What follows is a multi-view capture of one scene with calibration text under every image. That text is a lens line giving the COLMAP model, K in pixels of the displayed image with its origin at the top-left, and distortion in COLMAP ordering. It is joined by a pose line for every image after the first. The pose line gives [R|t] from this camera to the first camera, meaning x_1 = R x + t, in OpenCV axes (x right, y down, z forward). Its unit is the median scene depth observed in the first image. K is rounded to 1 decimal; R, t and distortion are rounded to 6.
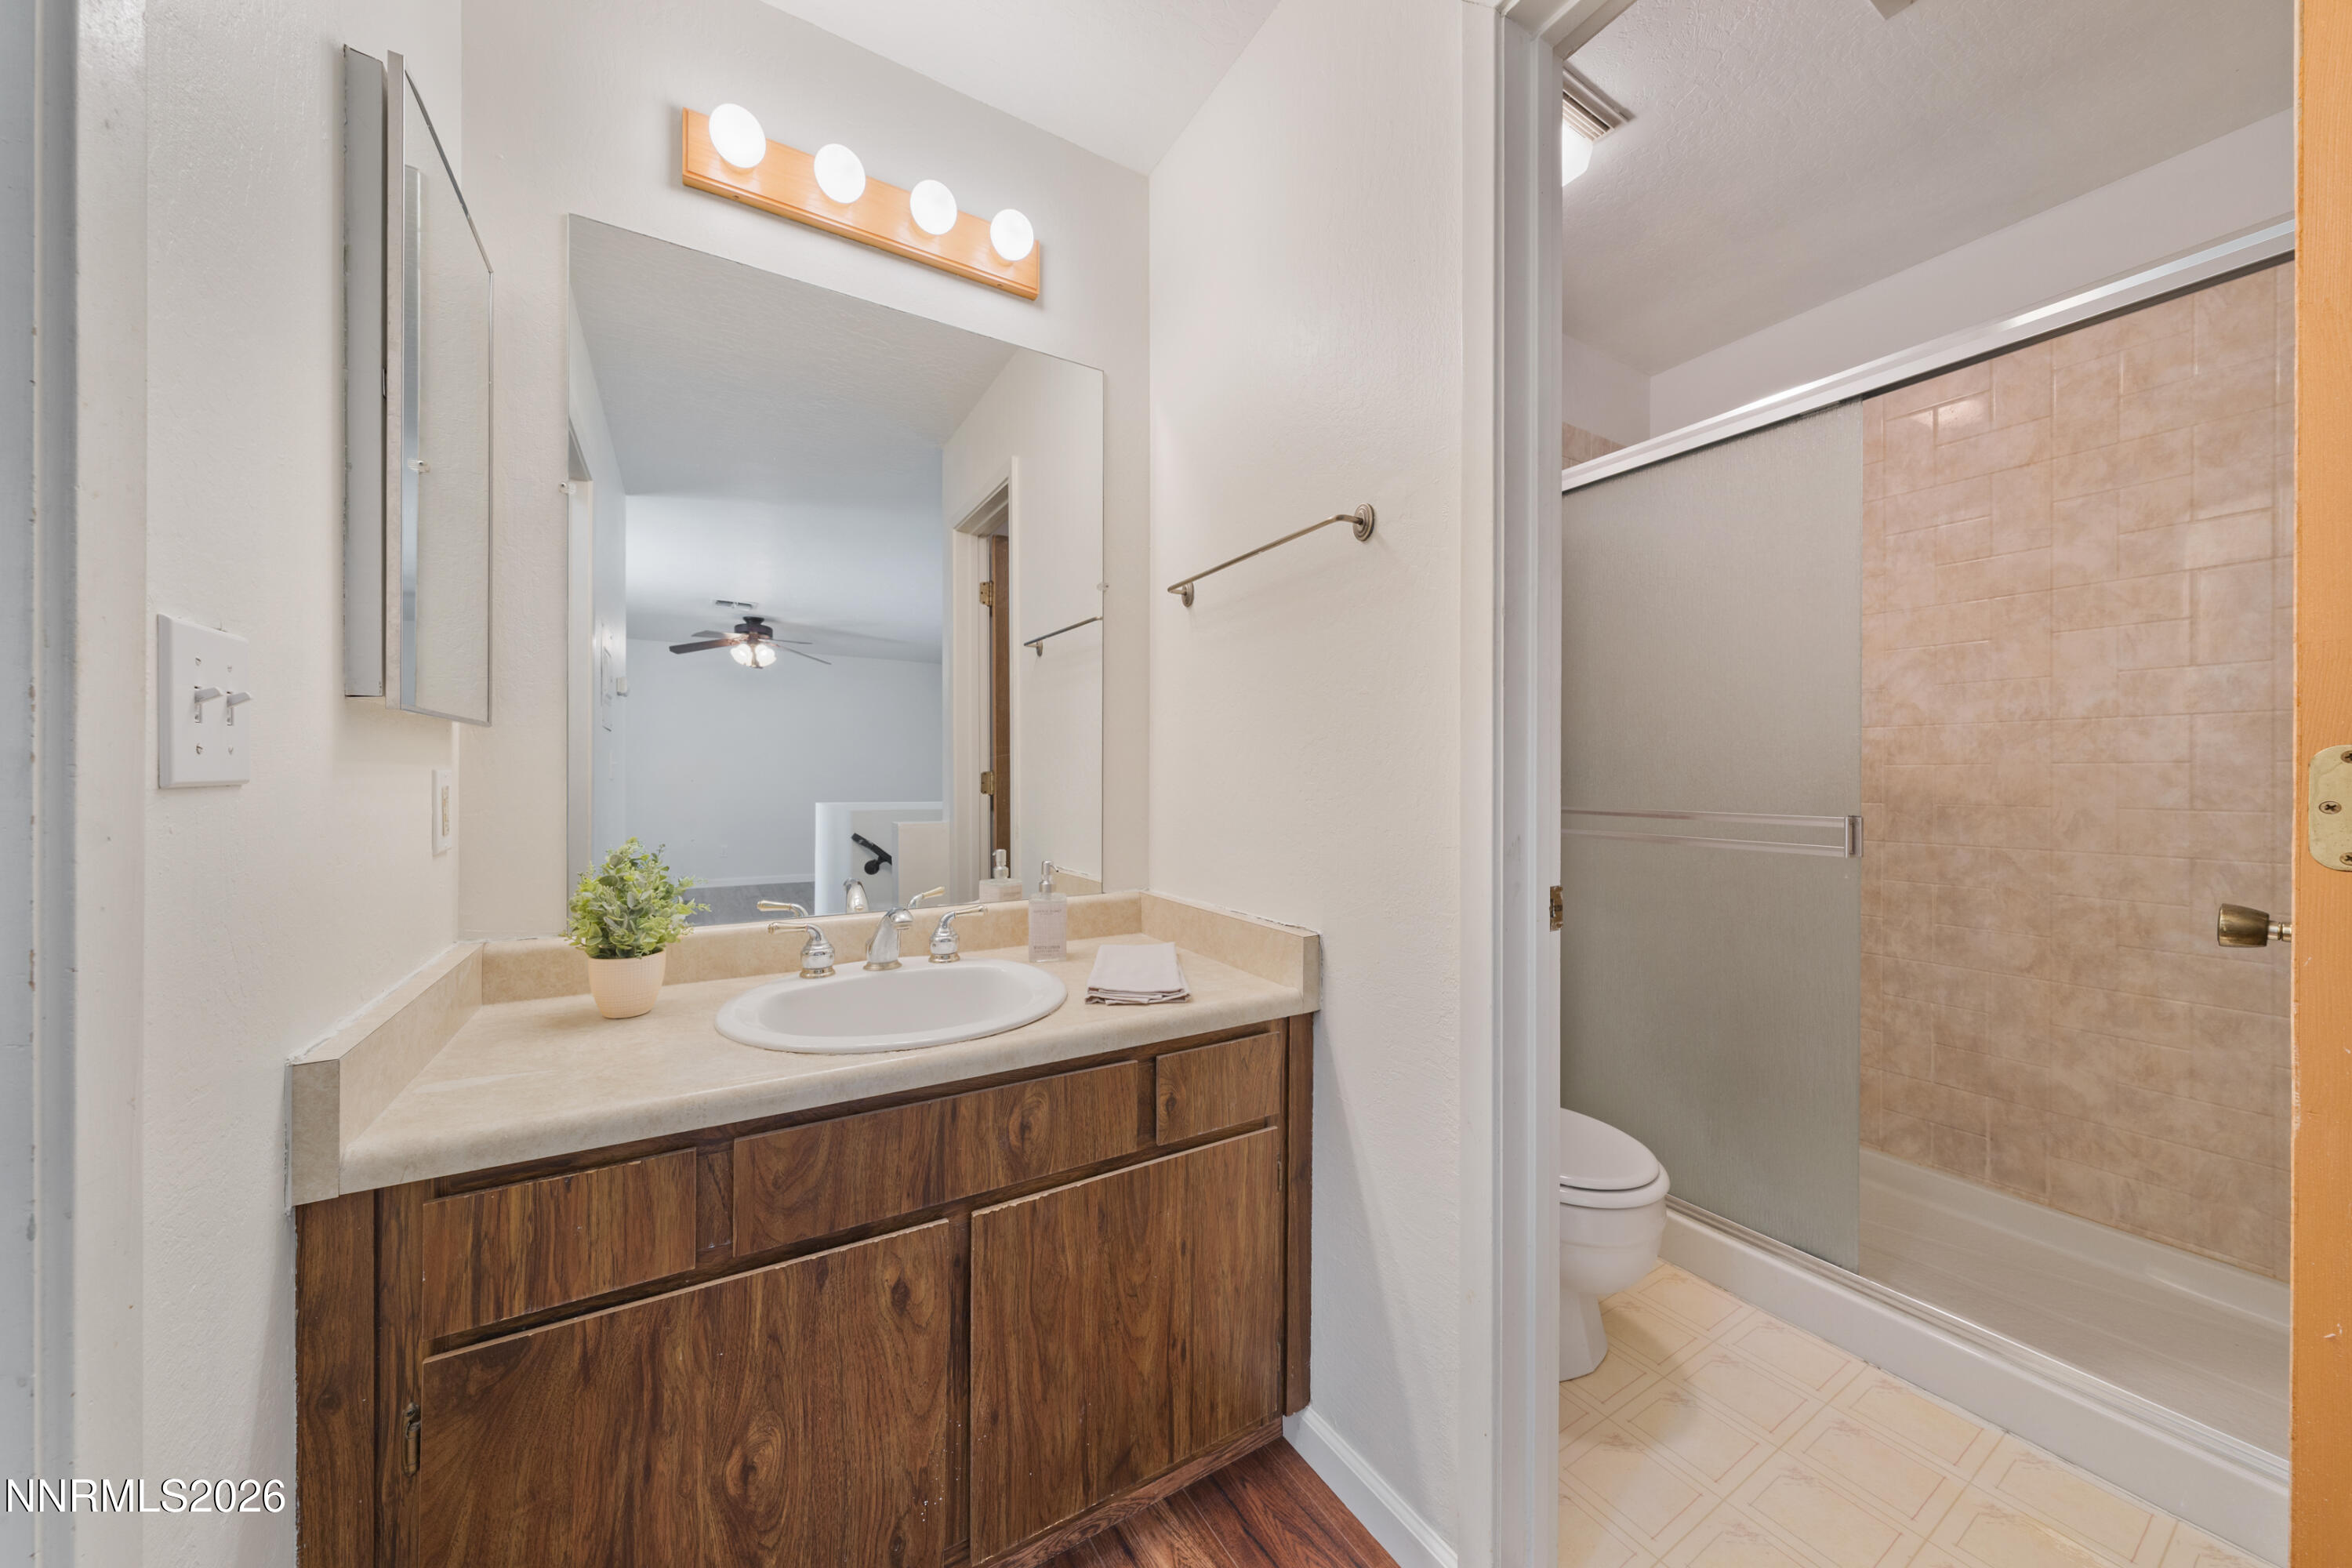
lens RADIAL K [[792.5, 0, 1173.5], [0, 792.5, 776.3], [0, 0, 1]] dist [-0.000335, 0.000149]
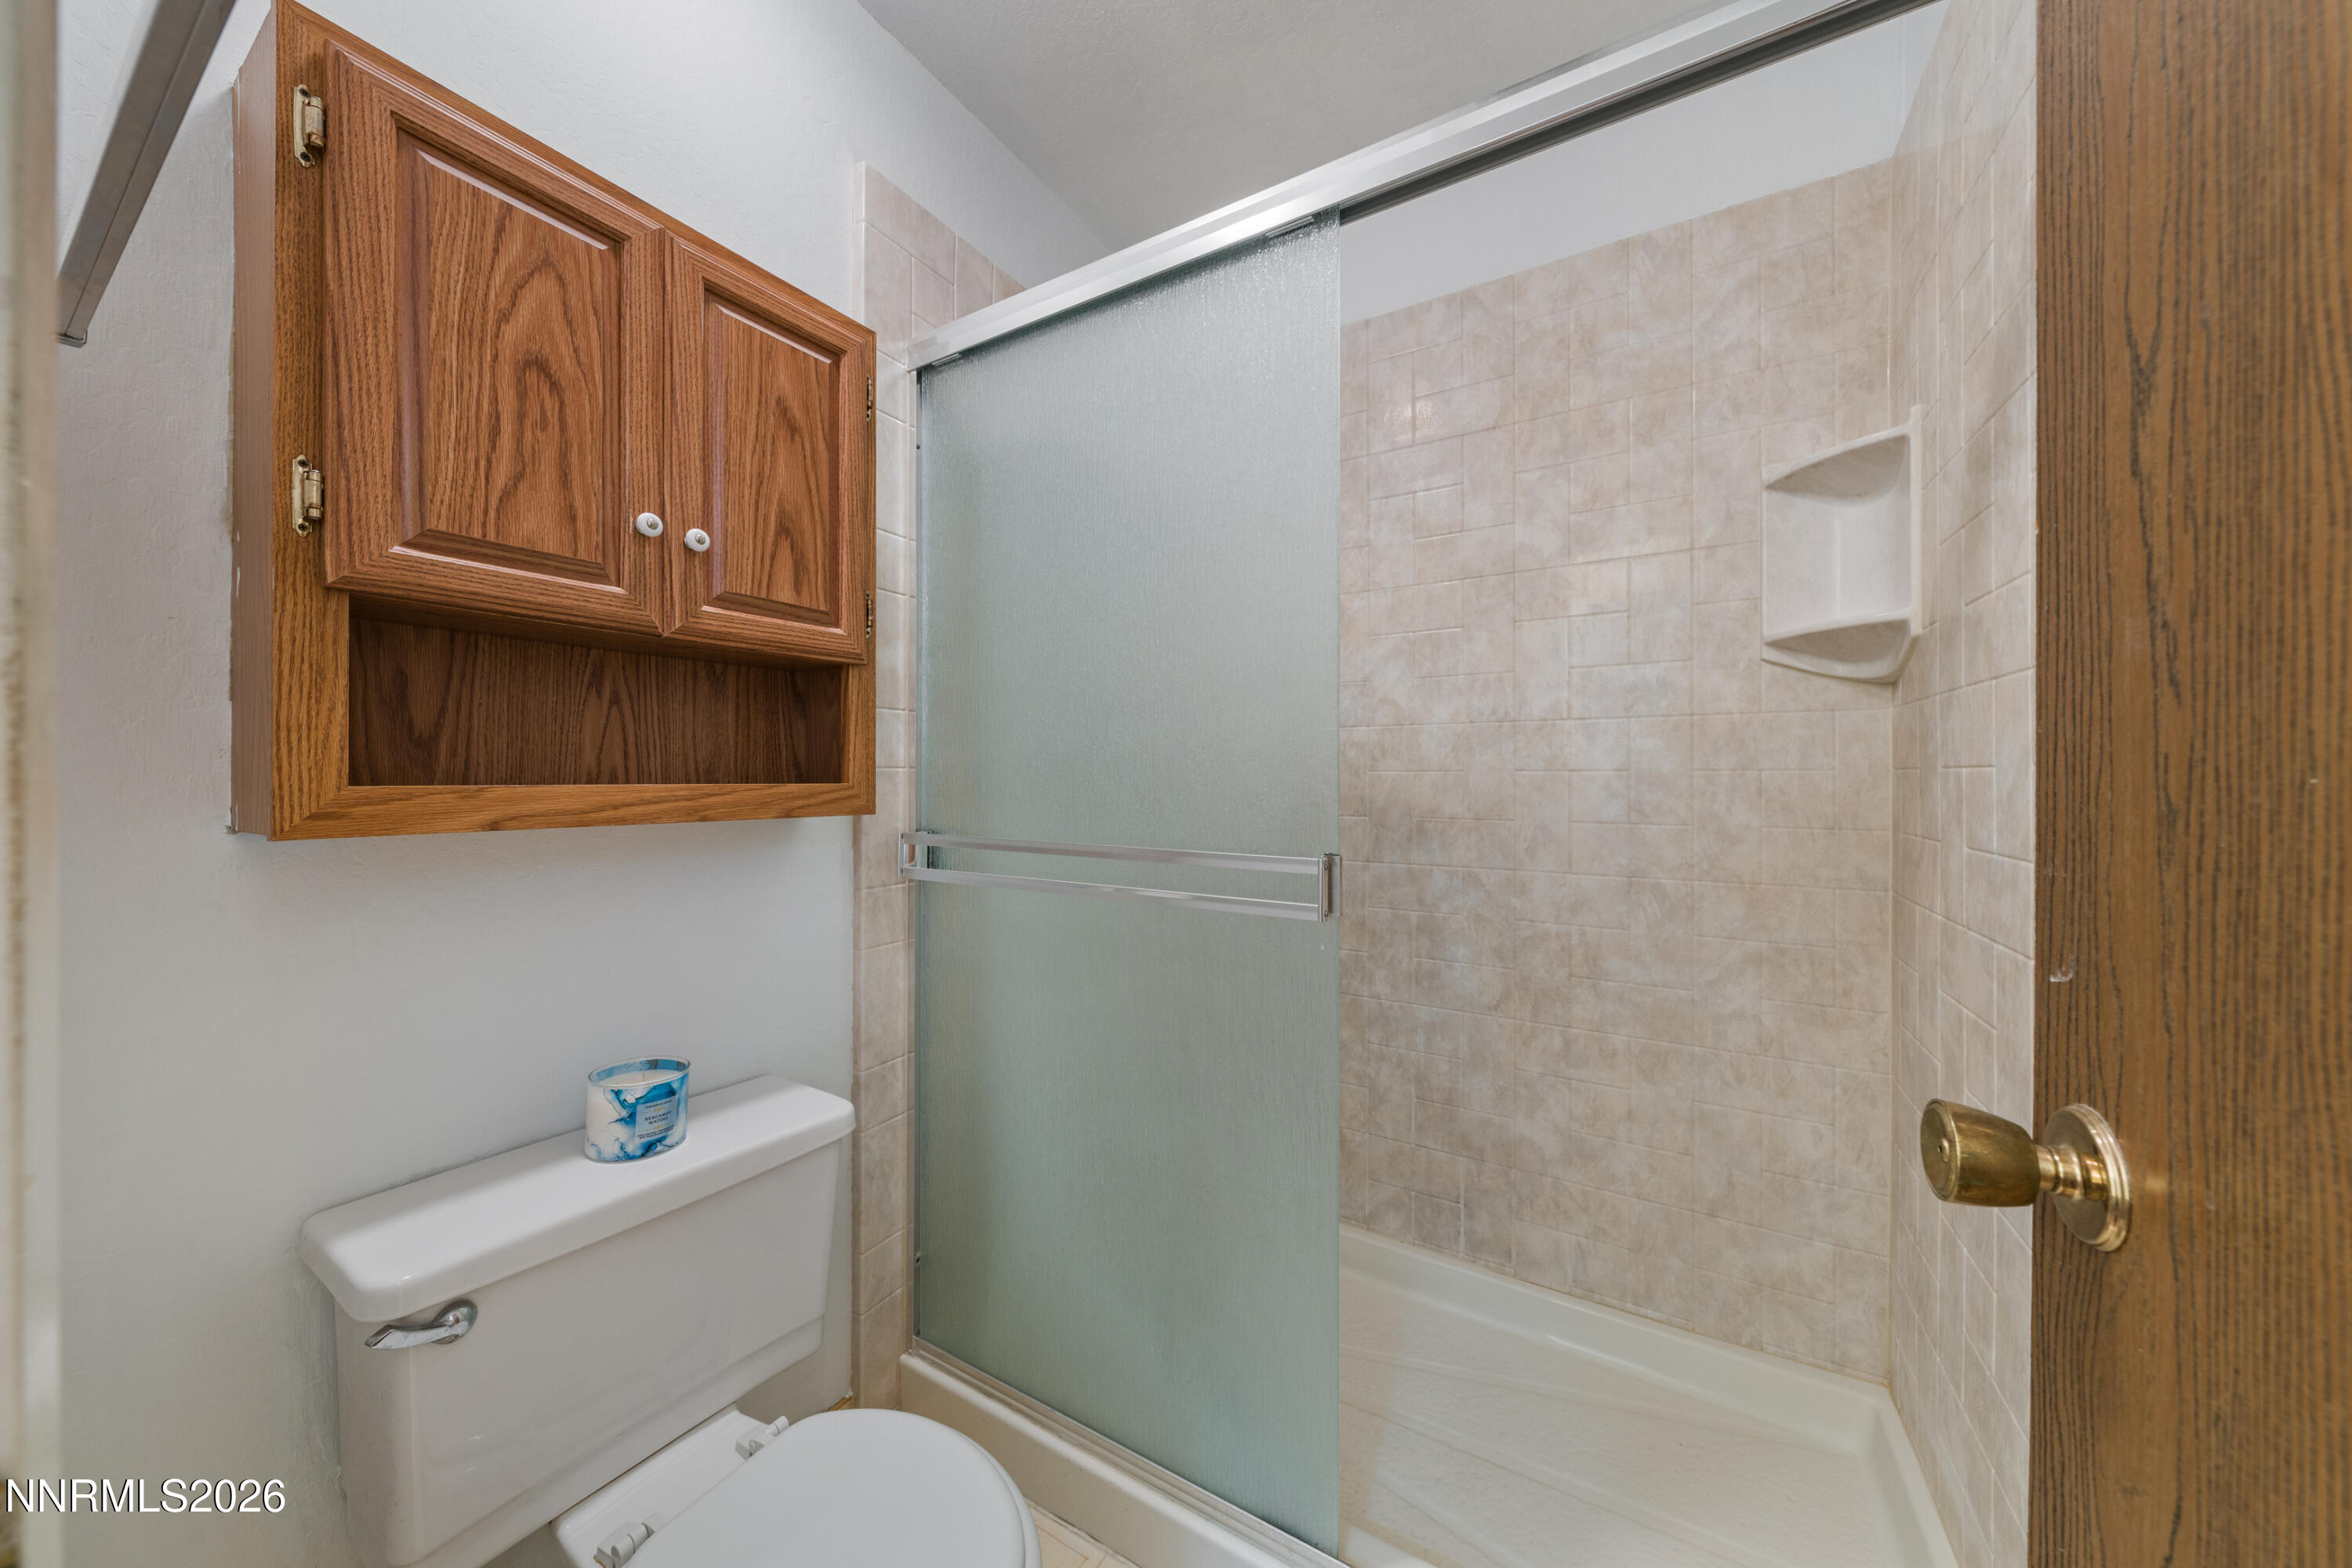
lens RADIAL K [[792.5, 0, 1173.5], [0, 792.5, 776.3], [0, 0, 1]] dist [-0.000335, 0.000149]
pose [[0.884730, -0.002754, 0.466095, 0.415792], [0.002776, 0.999996, 0.000640, -0.013756], [-0.466095, 0.000727, 0.884734, 0.455501]]
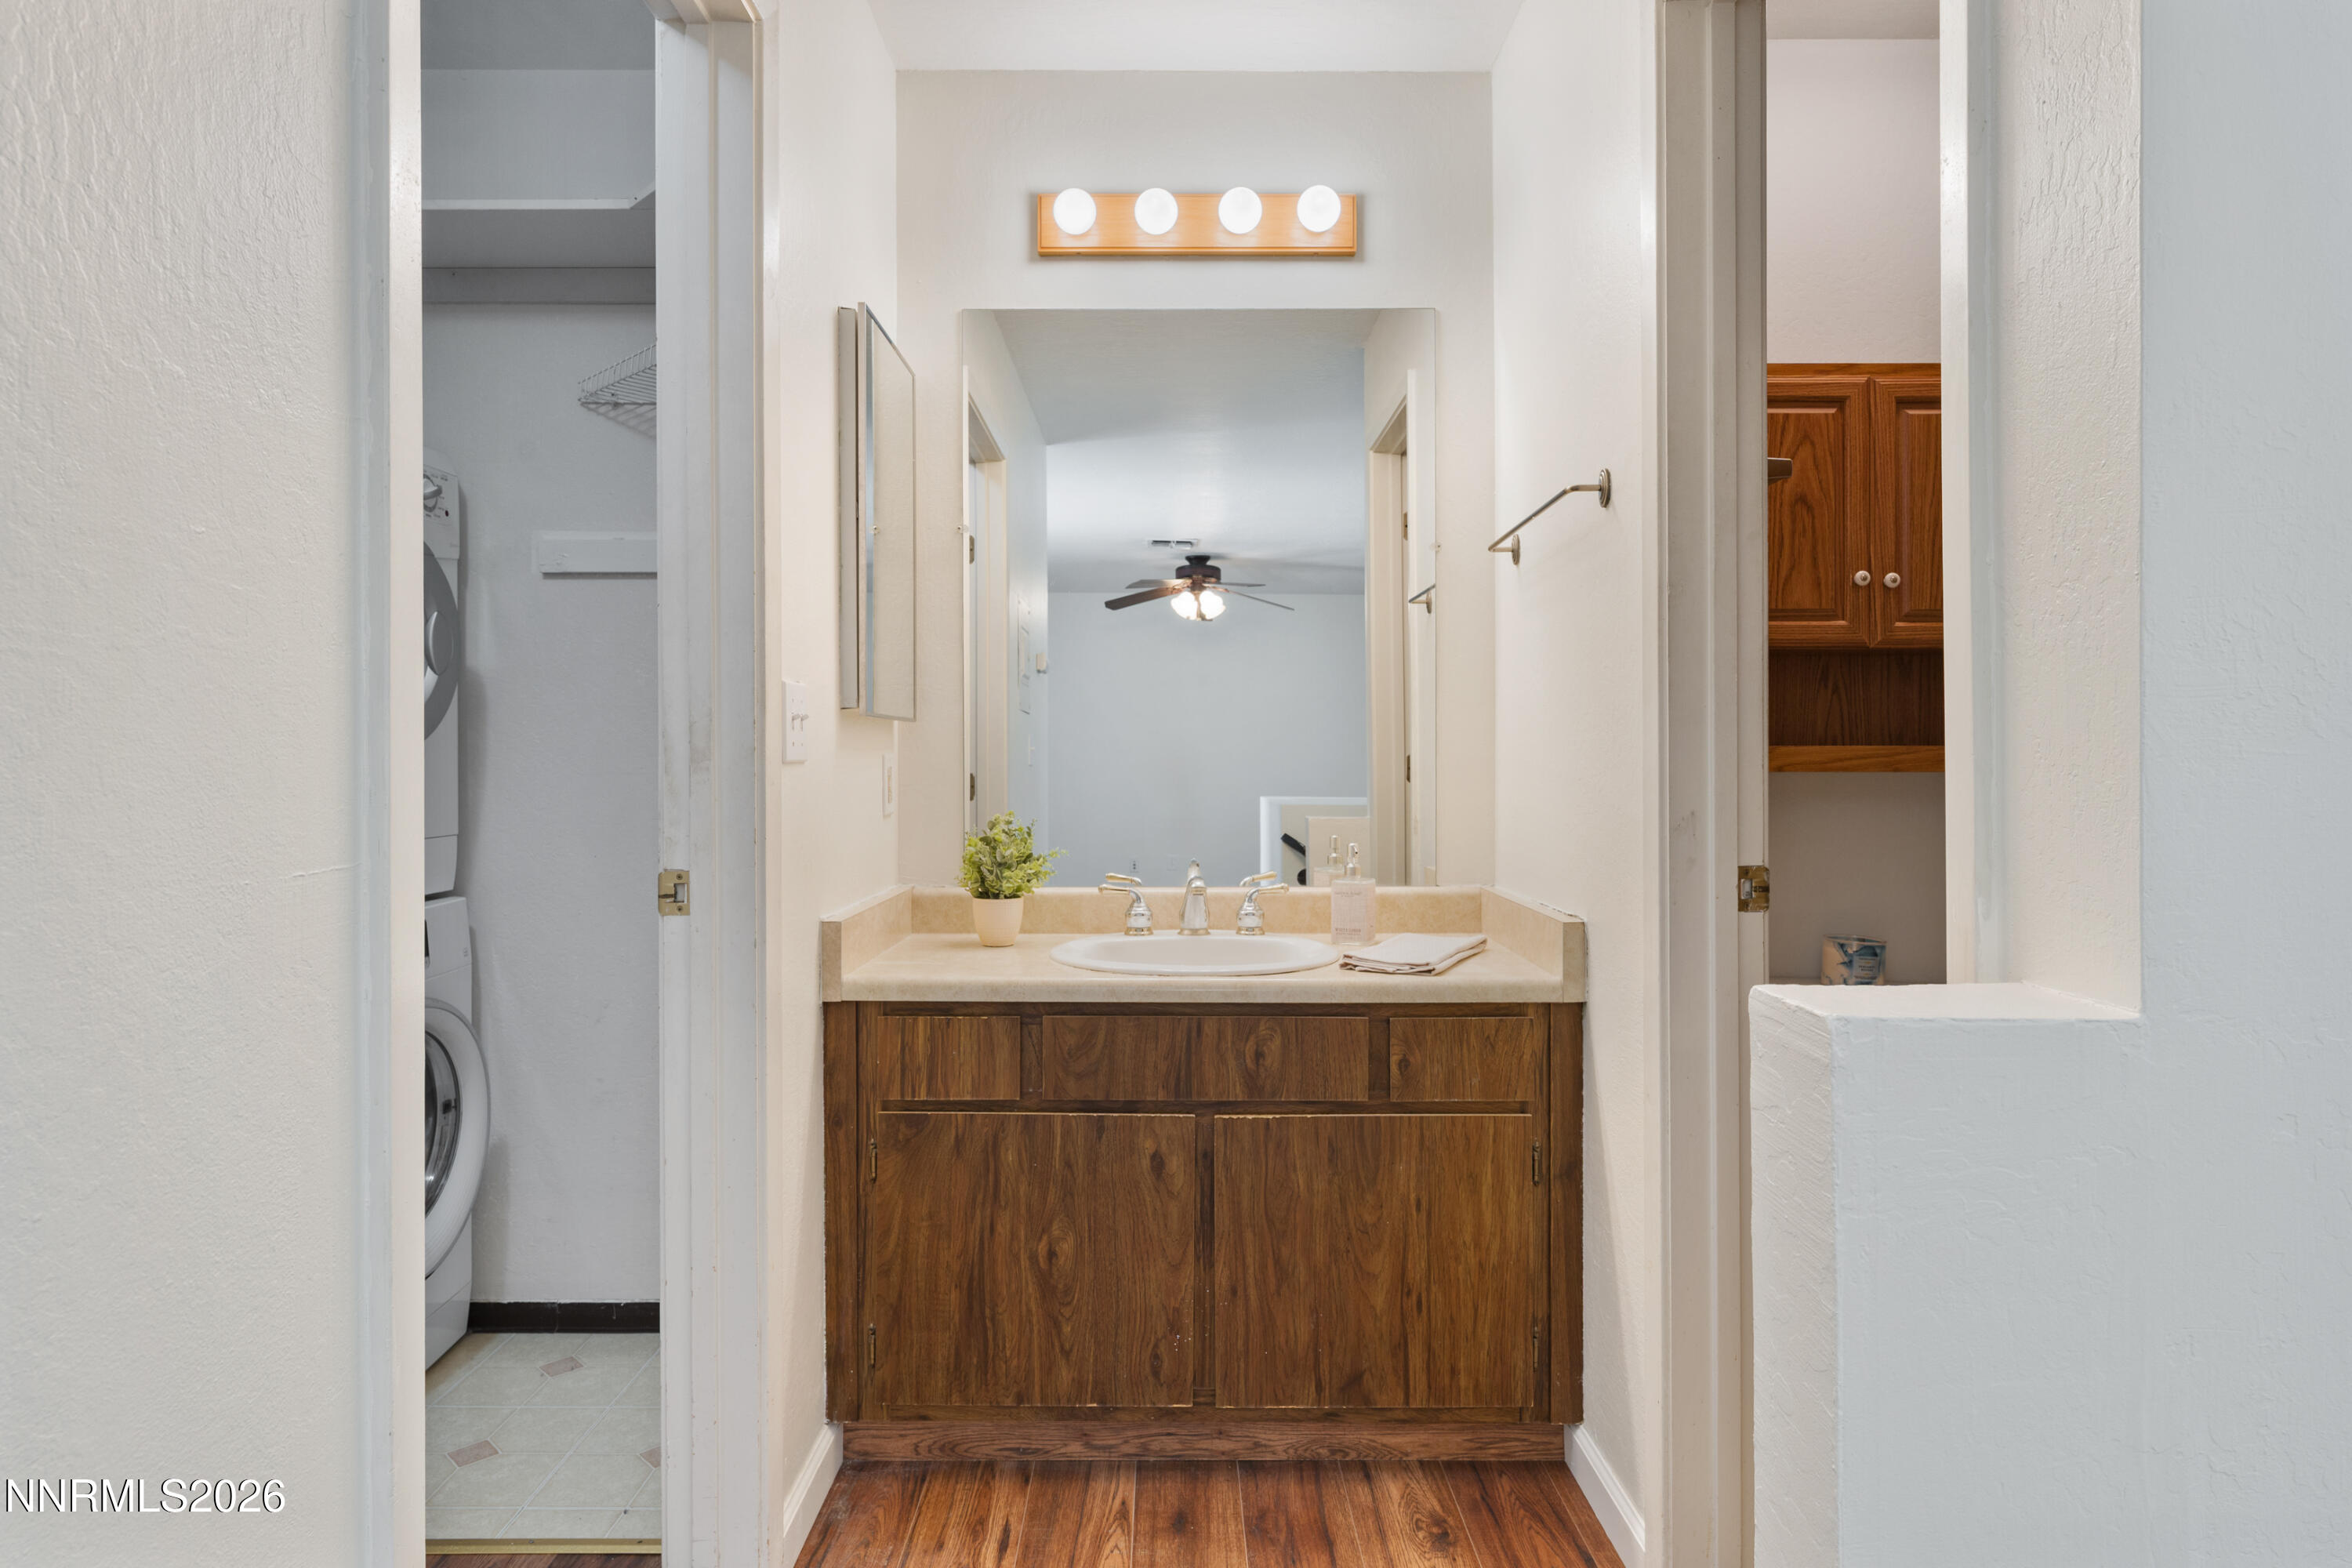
lens RADIAL K [[1320.0, 0, 1176.9], [0, 1320.0, 761.3], [0, 0, 1]] dist [0.002036, 0.000095]
pose [[0.859769, -0.005172, -0.510658, 0.440956], [0.004363, 0.999987, -0.002783, 0.008350], [0.510665, 0.000165, 0.859780, -0.463469]]
